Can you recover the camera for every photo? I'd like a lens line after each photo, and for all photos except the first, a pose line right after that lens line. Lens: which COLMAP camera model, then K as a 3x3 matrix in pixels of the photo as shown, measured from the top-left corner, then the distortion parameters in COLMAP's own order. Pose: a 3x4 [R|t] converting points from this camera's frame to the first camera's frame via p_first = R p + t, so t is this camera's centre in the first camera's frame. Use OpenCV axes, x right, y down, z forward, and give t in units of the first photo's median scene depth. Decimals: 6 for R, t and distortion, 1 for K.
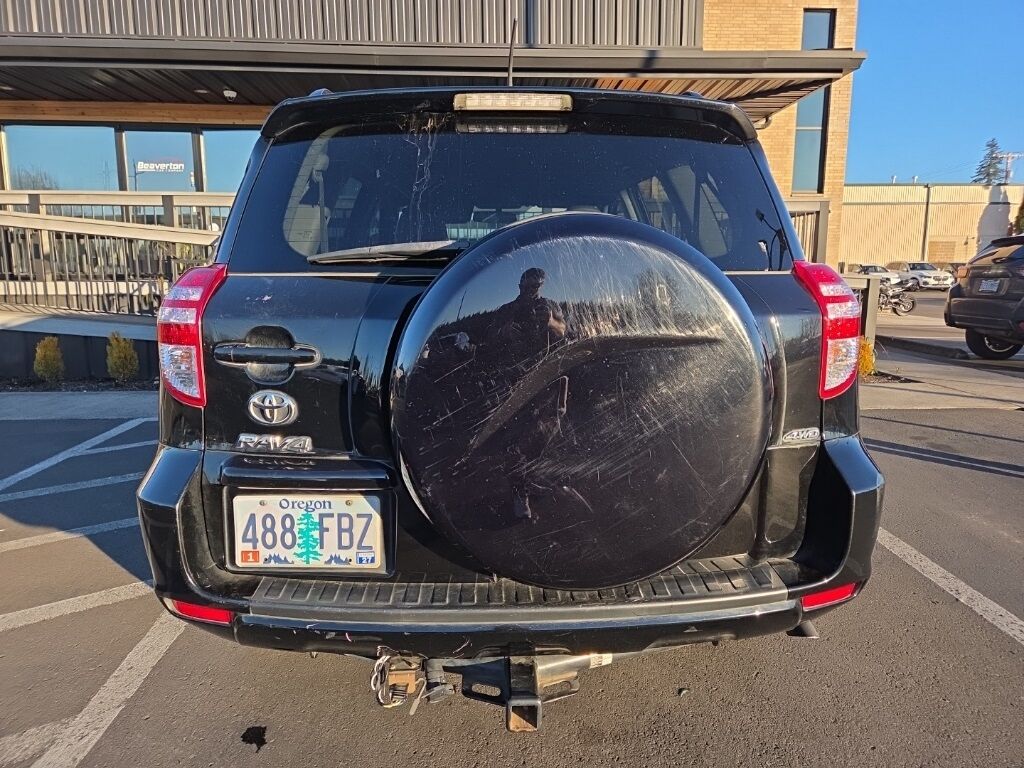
lens RADIAL K [[700.8, 0, 512.0], [0, 700.8, 384.0], [0, 0, 1]] dist [0.081268, 0.000938]
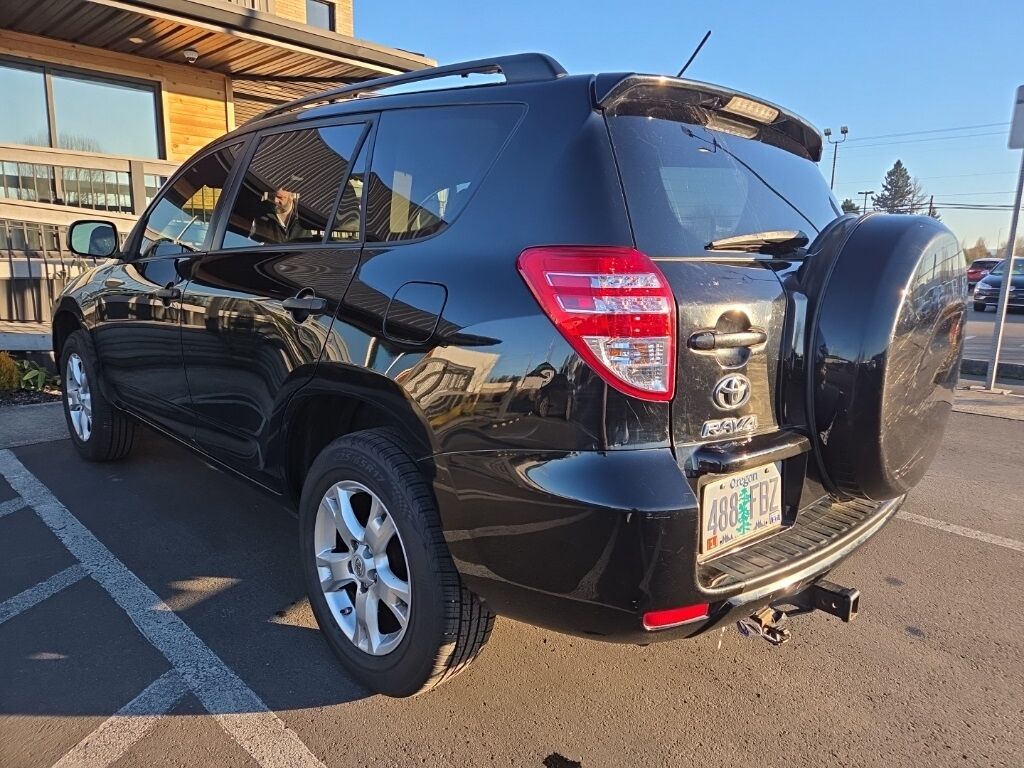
lens RADIAL K [[700.8, 0, 512.0], [0, 700.8, 384.0], [0, 0, 1]] dist [0.081268, 0.000938]
pose [[0.714137, -0.105732, 0.691975, -1.238212], [0.087437, 0.994259, 0.061683, -0.065181], [-0.694524, 0.016454, 0.719281, 0.480757]]
